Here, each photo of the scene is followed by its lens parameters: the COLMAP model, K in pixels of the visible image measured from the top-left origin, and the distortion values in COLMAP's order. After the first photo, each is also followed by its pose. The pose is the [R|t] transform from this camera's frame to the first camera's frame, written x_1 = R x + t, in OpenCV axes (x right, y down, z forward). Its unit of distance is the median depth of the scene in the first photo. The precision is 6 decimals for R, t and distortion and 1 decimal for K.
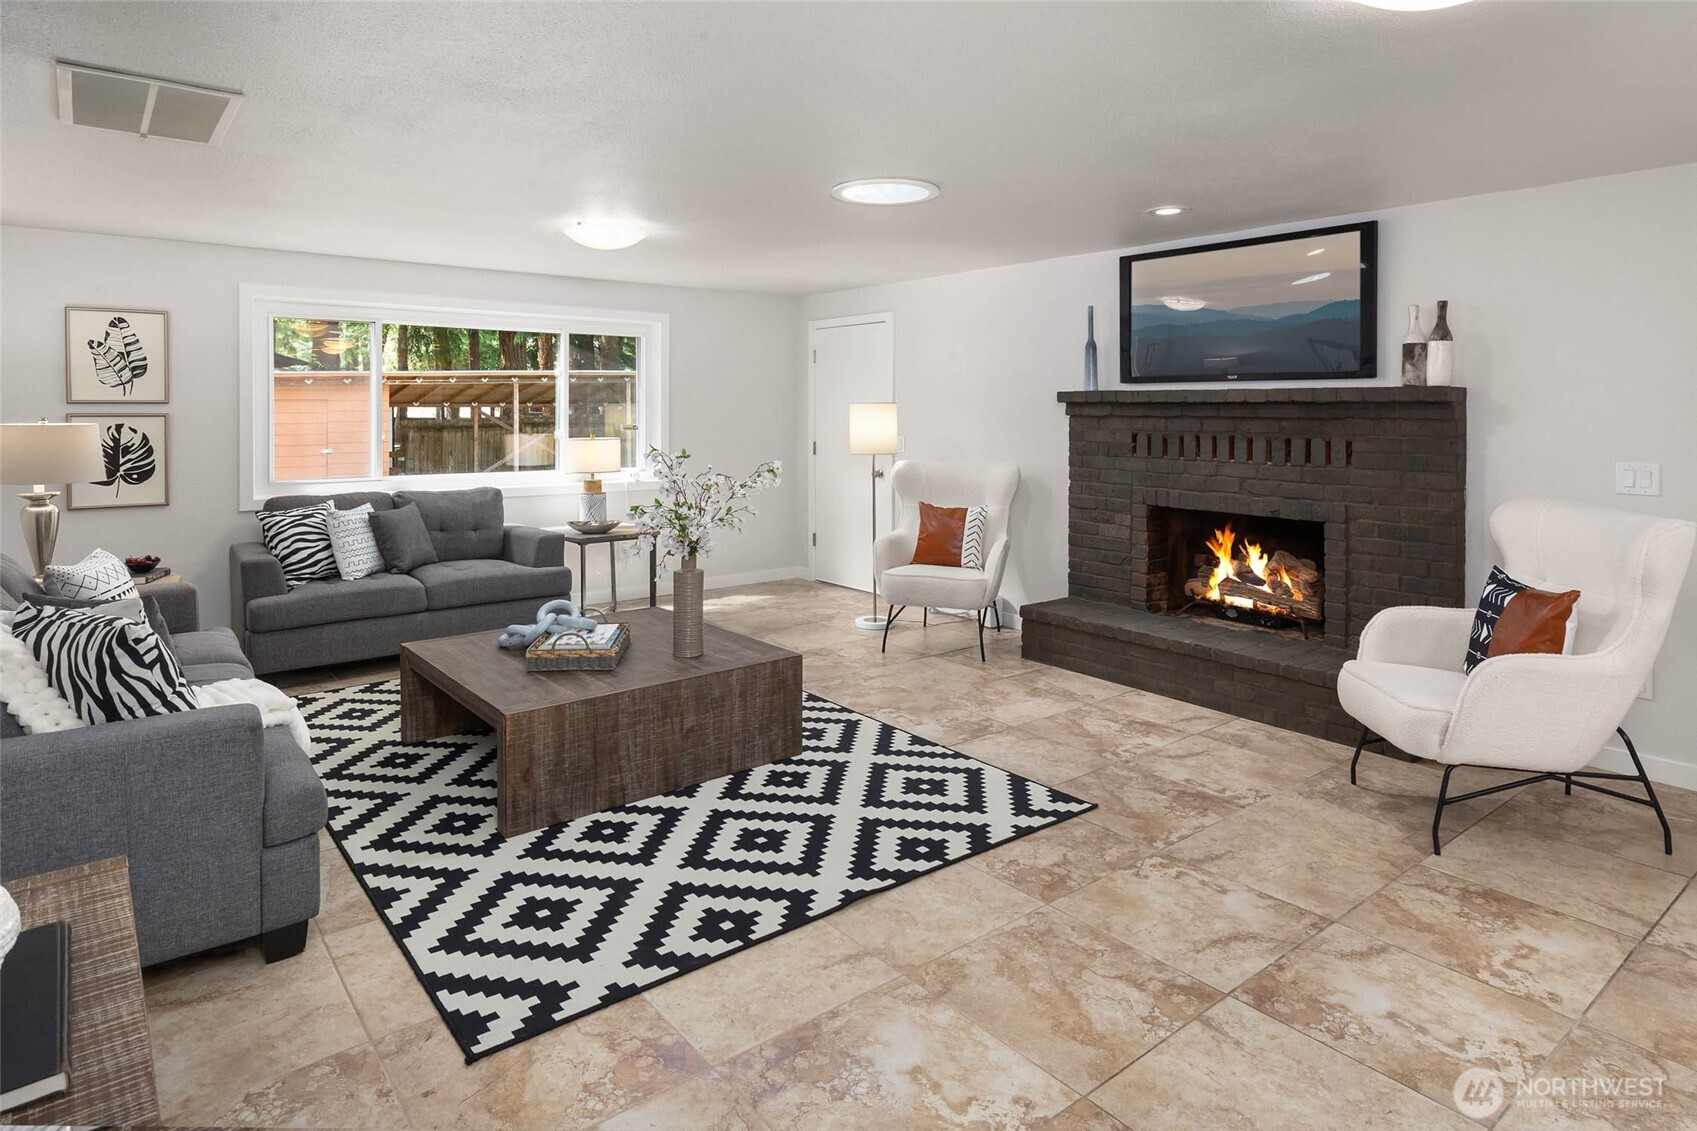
lens RADIAL K [[923.9, 0, 869.6], [0, 923.9, 411.3], [0, 0, 1]] dist [0.004051, 0.000069]
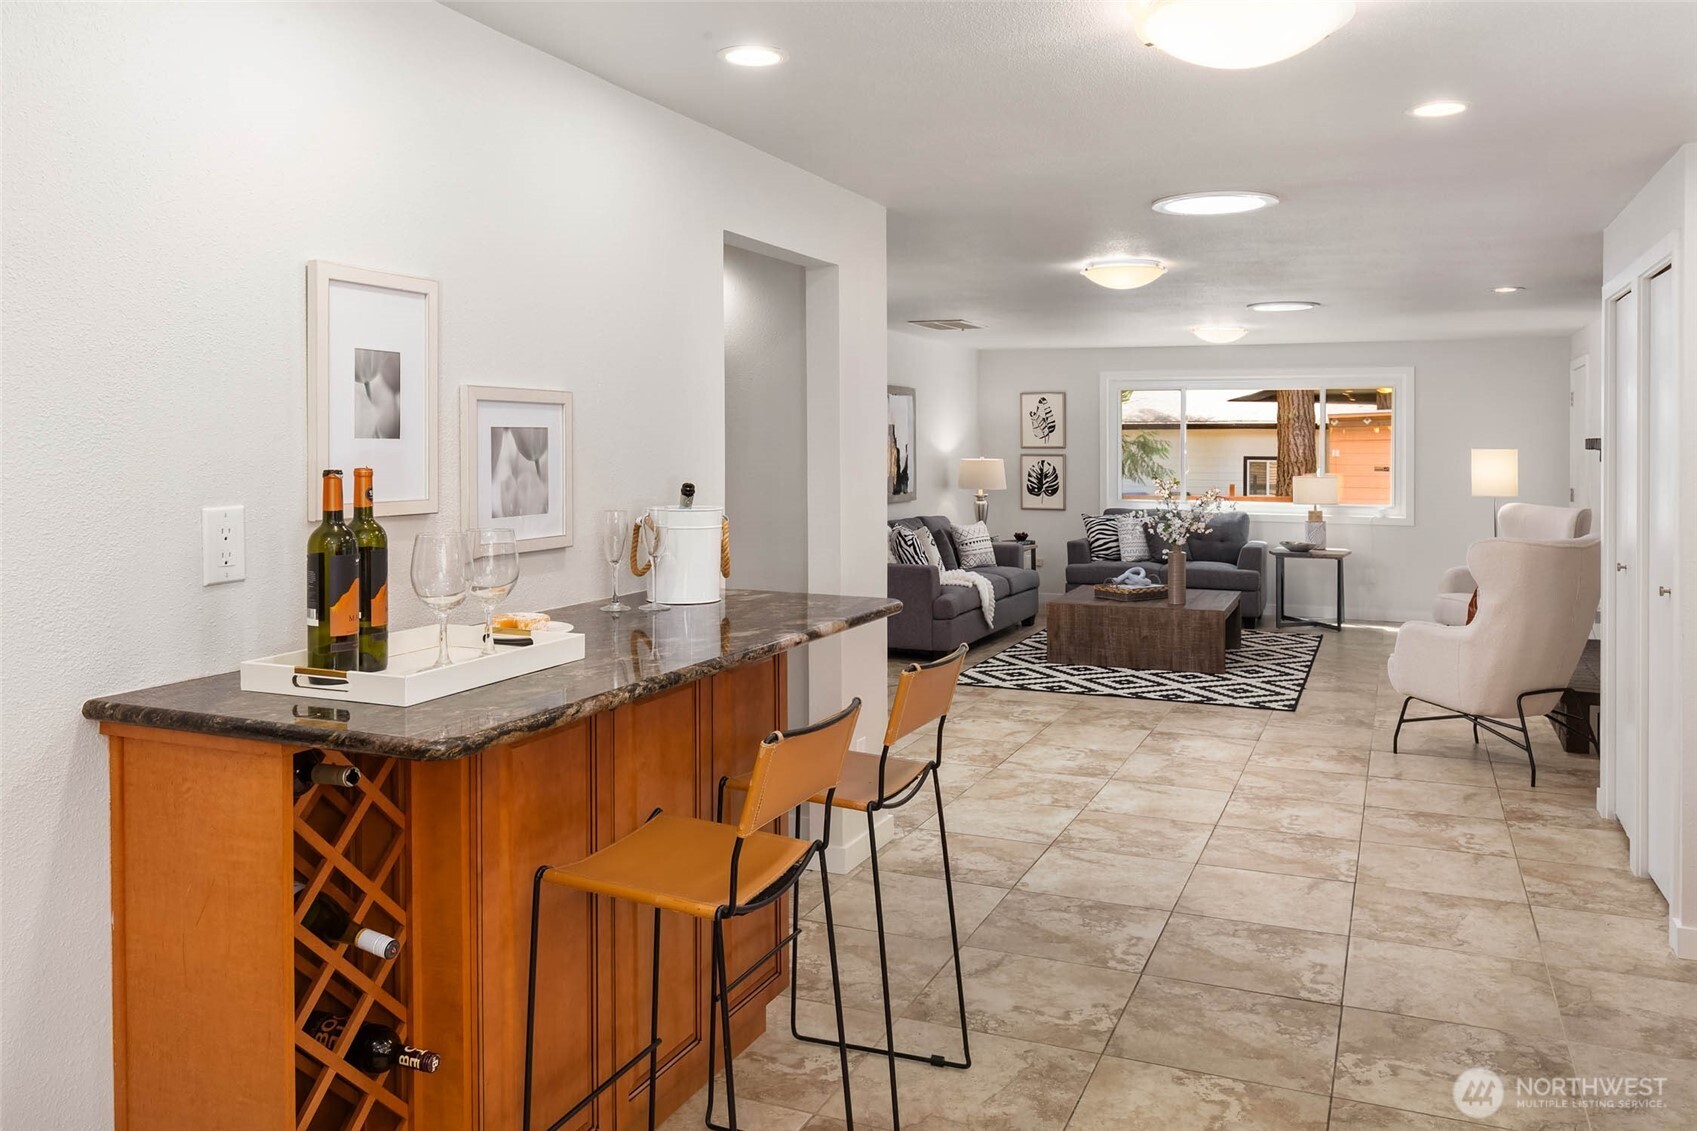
lens RADIAL K [[1315.7, 0, 848.6], [0, 1315.7, 565.1], [0, 0, 1]] dist [-0.001796, -0.000352]
pose [[0.454614, 0.079787, -0.887108, 1.201012], [-0.008944, 0.996338, 0.085028, 0.003111], [0.890643, -0.030721, 0.453663, -0.425244]]
